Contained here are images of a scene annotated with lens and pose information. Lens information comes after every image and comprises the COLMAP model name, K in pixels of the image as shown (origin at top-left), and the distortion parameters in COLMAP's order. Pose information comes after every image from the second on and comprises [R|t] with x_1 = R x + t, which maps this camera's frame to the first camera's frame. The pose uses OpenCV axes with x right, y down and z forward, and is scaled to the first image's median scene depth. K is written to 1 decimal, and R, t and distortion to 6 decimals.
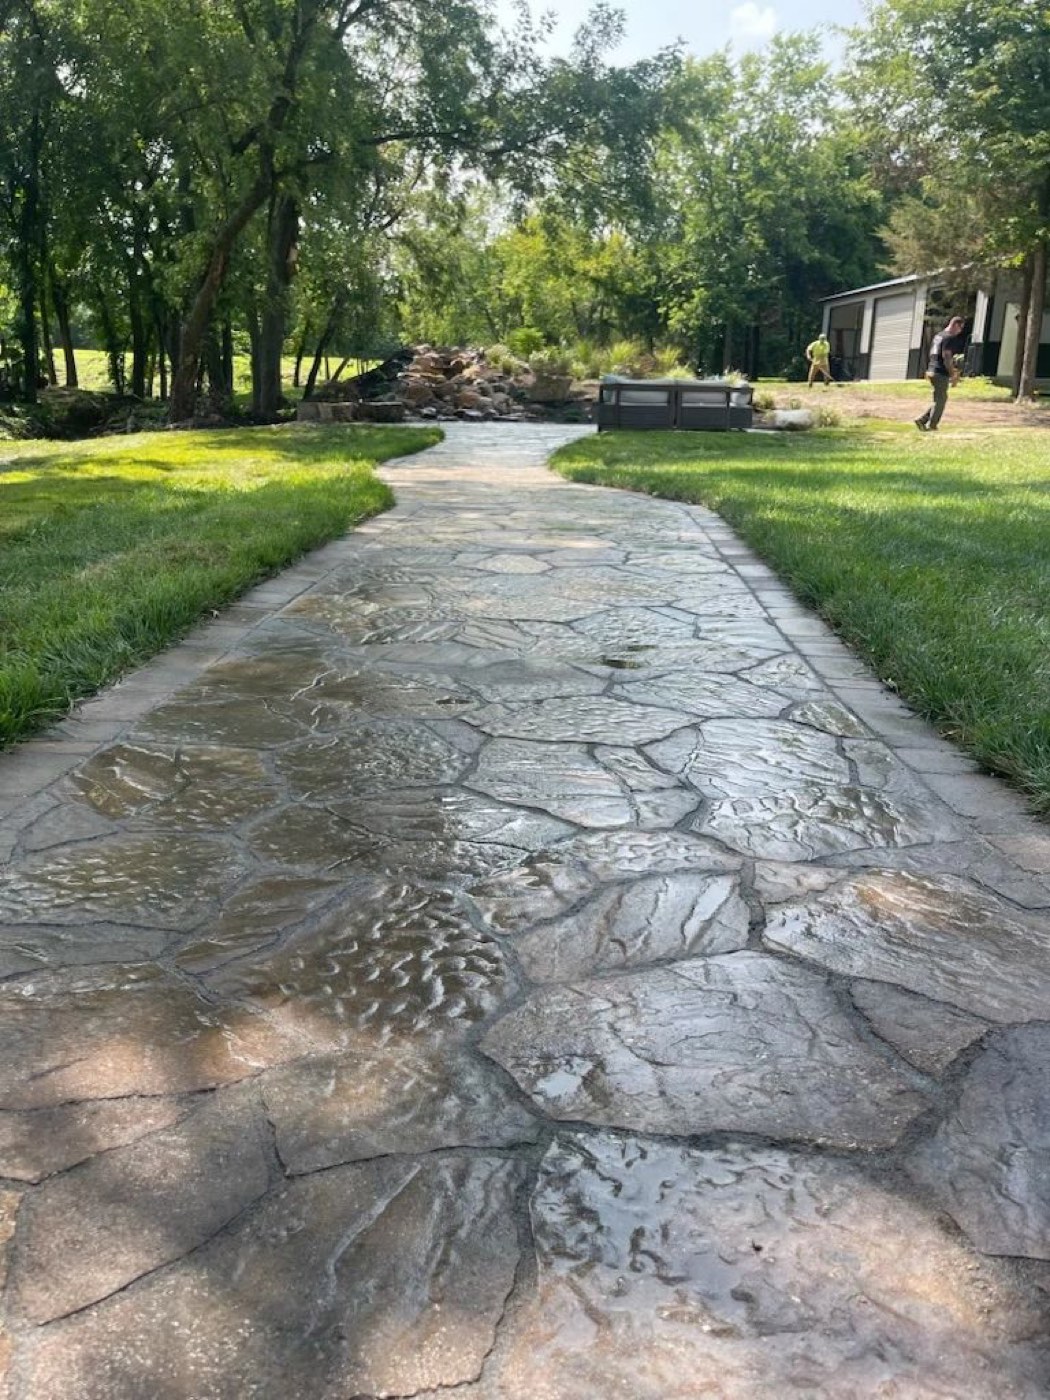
lens RADIAL K [[1001.1, 0, 525.0], [0, 1001.1, 700.0], [0, 0, 1]] dist [0.005698, -0.044623]
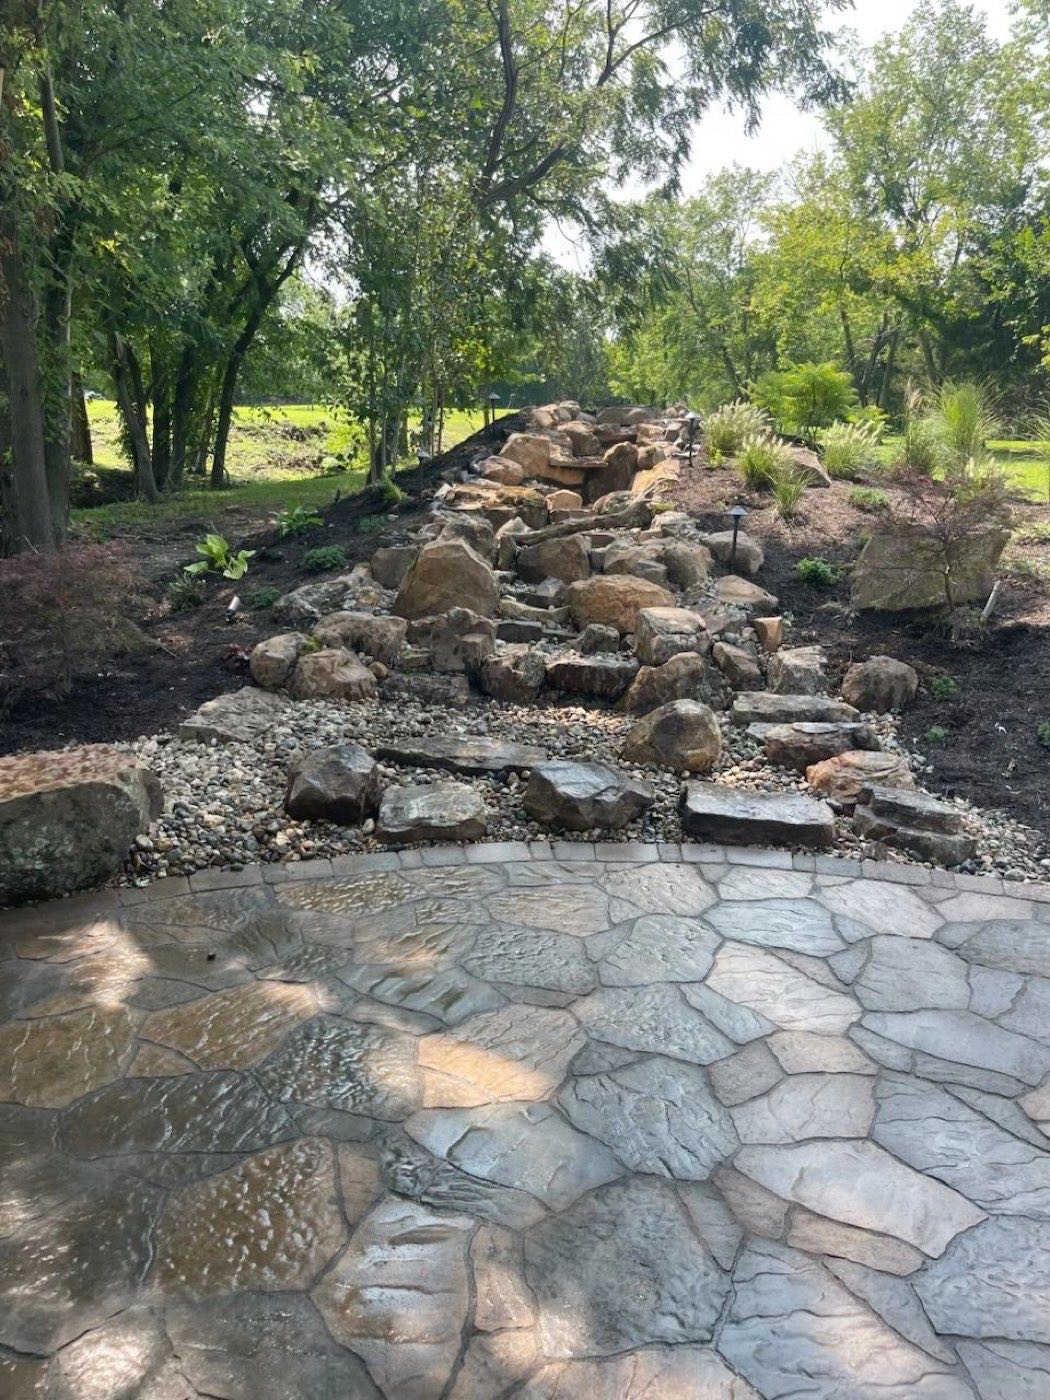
lens RADIAL K [[1013.1, 0, 525.0], [0, 1013.1, 700.0], [0, 0, 1]] dist [0.006462, 0.004899]
pose [[0.975097, 0.061987, -0.212940, -0.015817], [-0.072301, 0.996540, -0.040990, -0.211326], [0.209663, 0.055365, 0.976205, 0.585863]]
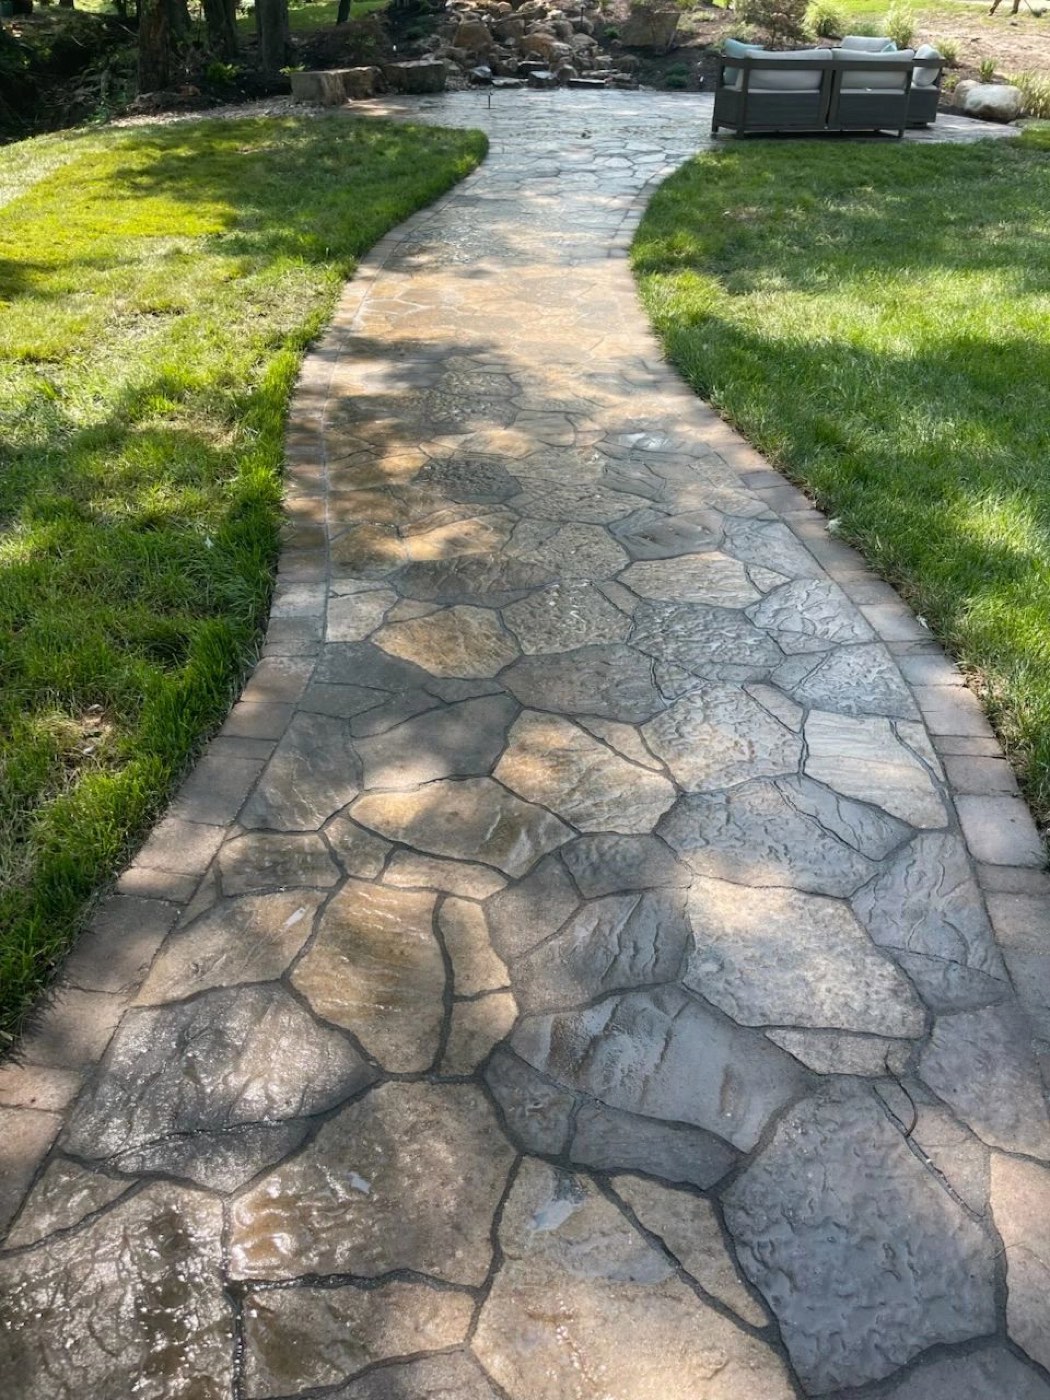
lens RADIAL K [[1001.1, 0, 525.0], [0, 1001.1, 700.0], [0, 0, 1]] dist [0.005698, -0.044623]
pose [[0.996746, 0.045639, -0.066442, 0.004076], [-0.021583, 0.945282, 0.325540, -0.065271], [0.077664, -0.323046, 0.943191, 0.116989]]
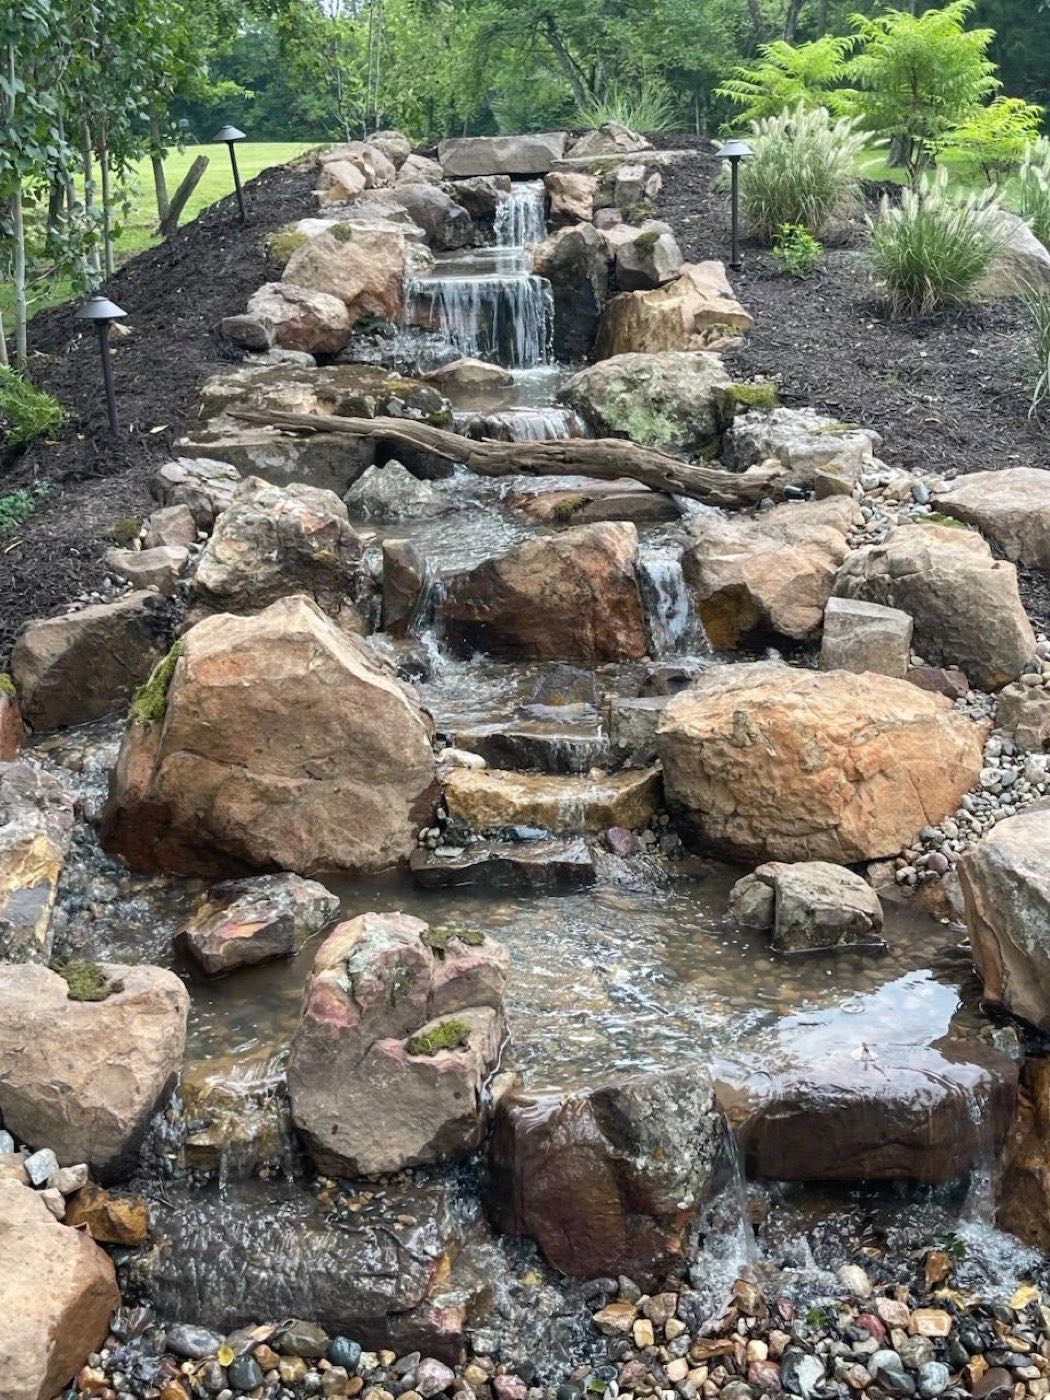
lens RADIAL K [[1592.0, 0, 525.0], [0, 1592.0, 700.0], [0, 0, 1]] dist [0.063144, 0.000694]
pose [[0.997508, -0.045039, -0.054304, -0.060402], [0.046012, 0.998800, 0.016795, -0.251689], [0.053482, -0.019252, 0.998383, 0.693856]]
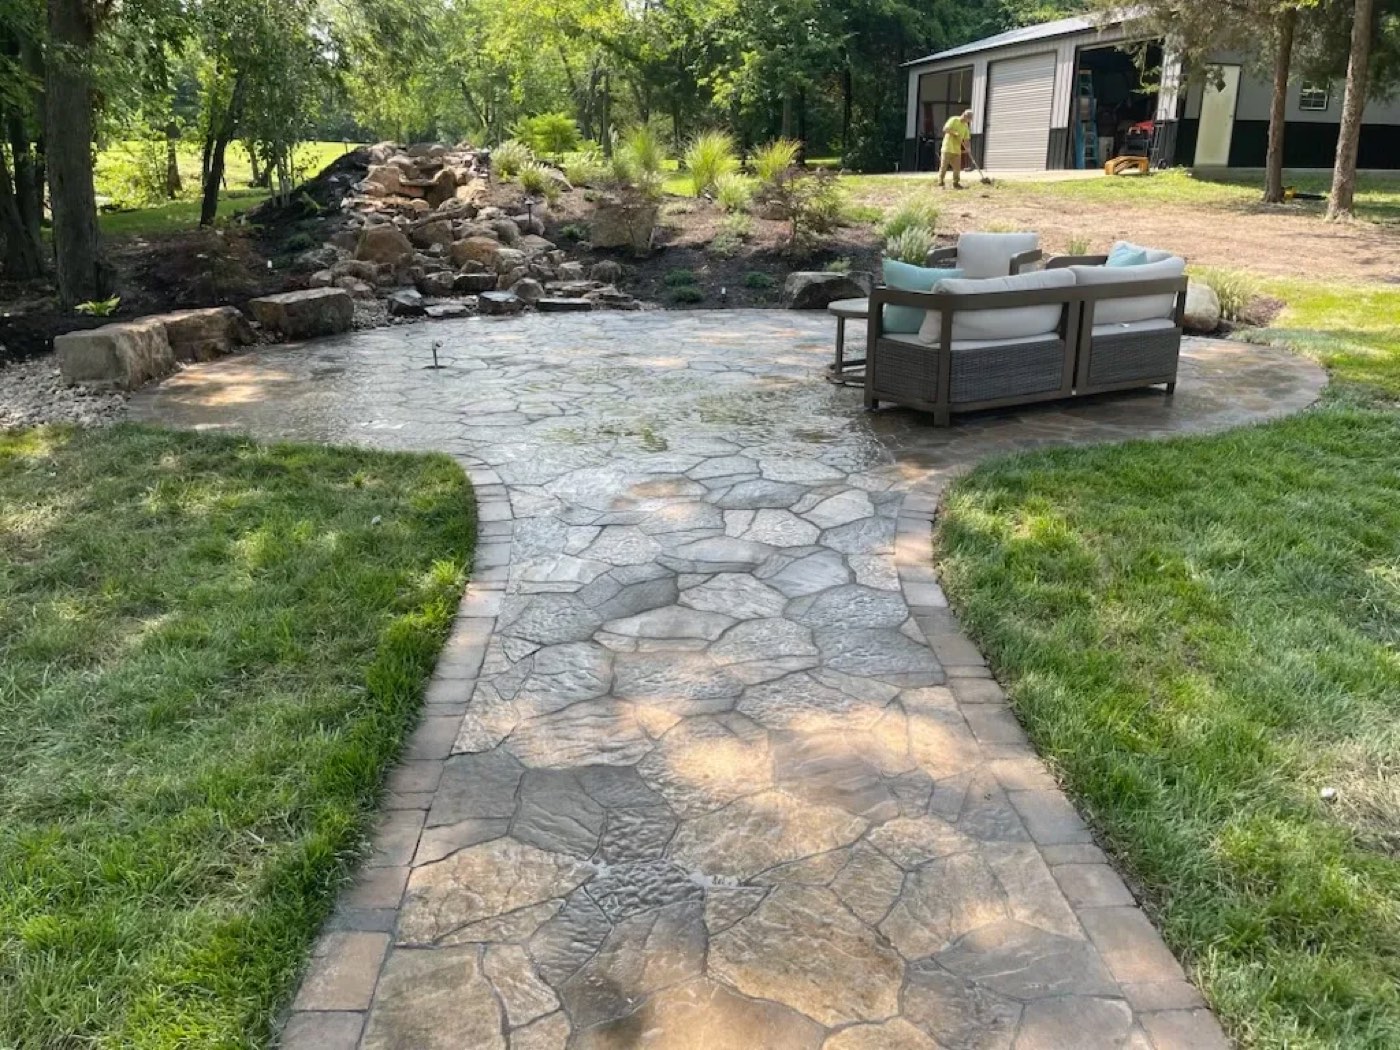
lens RADIAL K [[1013.1, 0, 680.5], [0, 1013.1, 528.3], [0, 0, 1]] dist [0.006462, 0.004899]
pose [[0.985789, -0.076989, 0.149306, -0.033424], [0.070393, 0.996316, 0.048977, -0.136732], [-0.152527, -0.037770, 0.987577, 0.347623]]
